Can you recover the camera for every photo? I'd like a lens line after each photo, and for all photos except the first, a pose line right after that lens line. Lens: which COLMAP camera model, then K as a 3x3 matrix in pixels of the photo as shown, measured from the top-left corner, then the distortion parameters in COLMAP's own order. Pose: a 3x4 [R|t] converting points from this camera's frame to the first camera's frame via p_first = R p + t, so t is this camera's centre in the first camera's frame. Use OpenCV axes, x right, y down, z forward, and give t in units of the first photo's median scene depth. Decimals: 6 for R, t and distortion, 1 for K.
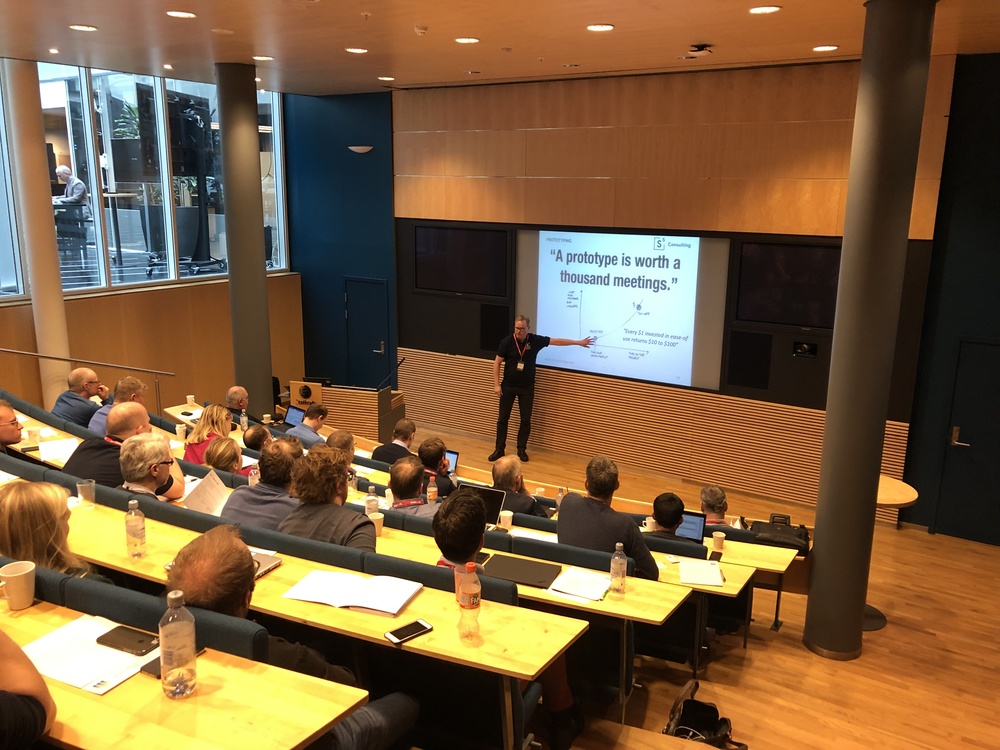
lens RADIAL K [[822.7, 0, 513.4], [0, 822.7, 375.7], [0, 0, 1]] dist [-0.000008, -0.010495]
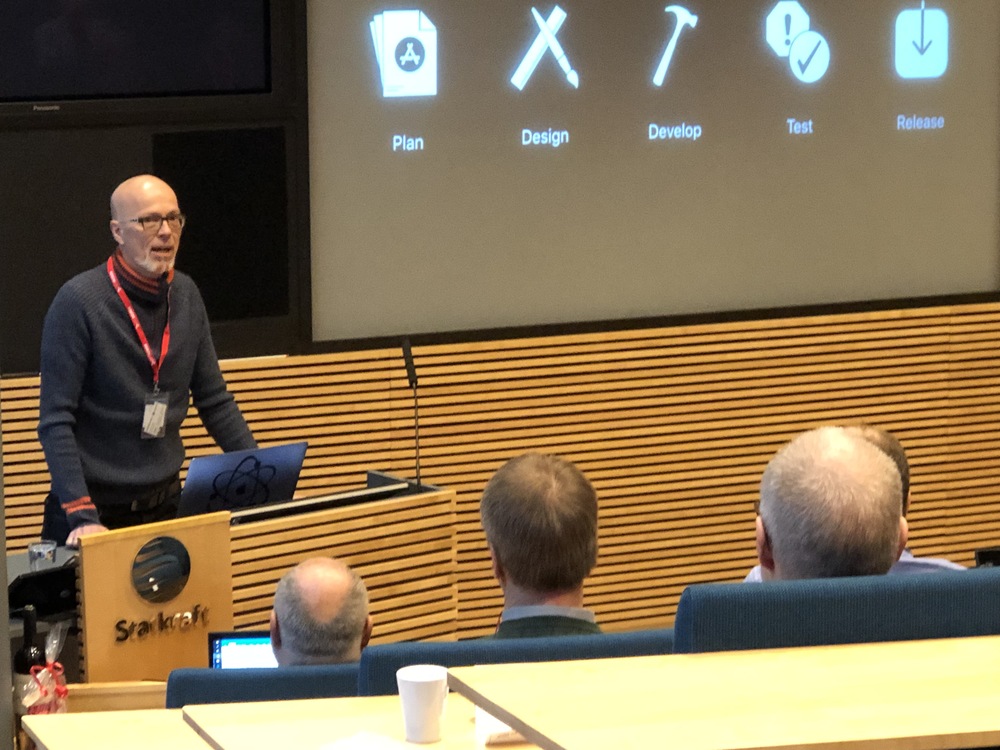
lens RADIAL K [[2725.6, 0, 500.0], [0, 2725.6, 375.0], [0, 0, 1]] dist [-0.894328, 14.719679]
pose [[0.550288, -0.157530, 0.819980, -0.697793], [0.204212, 0.977609, 0.050767, -0.041249], [-0.809617, 0.139513, 0.570137, 0.515563]]
